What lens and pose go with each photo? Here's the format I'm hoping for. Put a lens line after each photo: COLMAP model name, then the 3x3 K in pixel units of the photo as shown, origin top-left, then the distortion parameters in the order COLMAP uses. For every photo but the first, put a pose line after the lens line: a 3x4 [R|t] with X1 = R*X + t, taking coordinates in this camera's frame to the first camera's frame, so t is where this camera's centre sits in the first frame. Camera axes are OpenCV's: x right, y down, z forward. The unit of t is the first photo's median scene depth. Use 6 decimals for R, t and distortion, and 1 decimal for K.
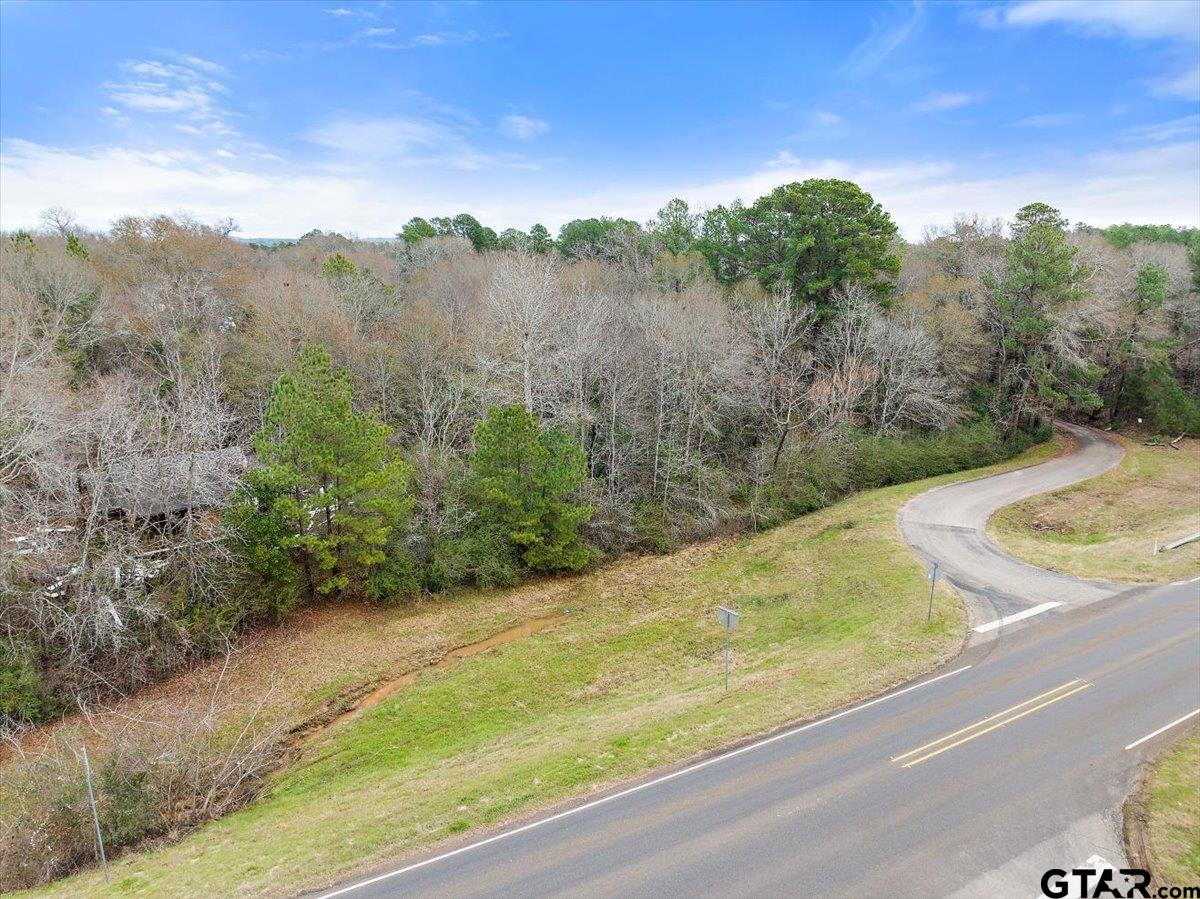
lens RADIAL K [[857.1, 0, 600.0], [0, 857.1, 449.5], [0, 0, 1]] dist [-0.059617, 0.036492]
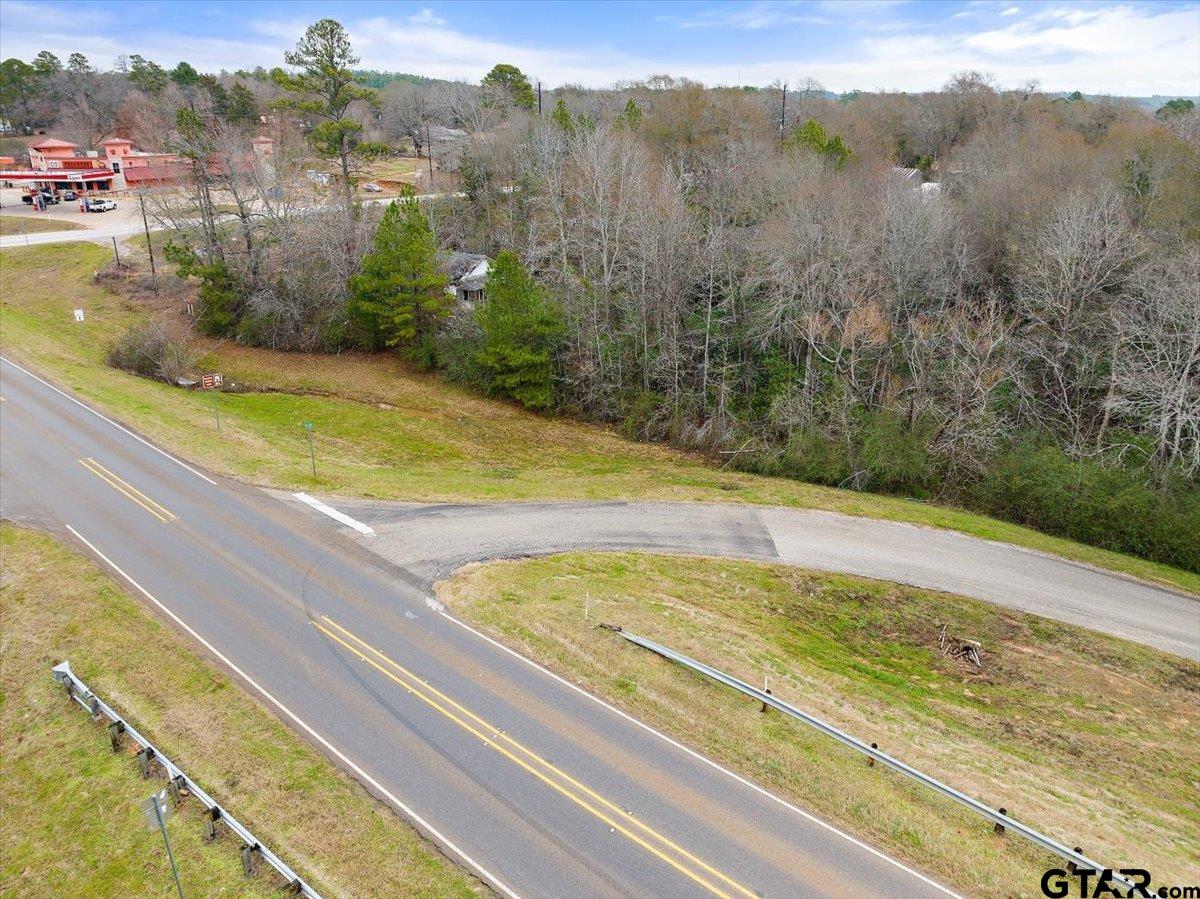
lens RADIAL K [[857.1, 0, 600.0], [0, 857.1, 449.5], [0, 0, 1]] dist [-0.059617, 0.036492]
pose [[0.329358, 0.356045, -0.874503, 1.319585], [-0.222966, 0.929313, 0.294386, -0.213995], [0.917502, 0.098026, 0.385462, 0.821132]]
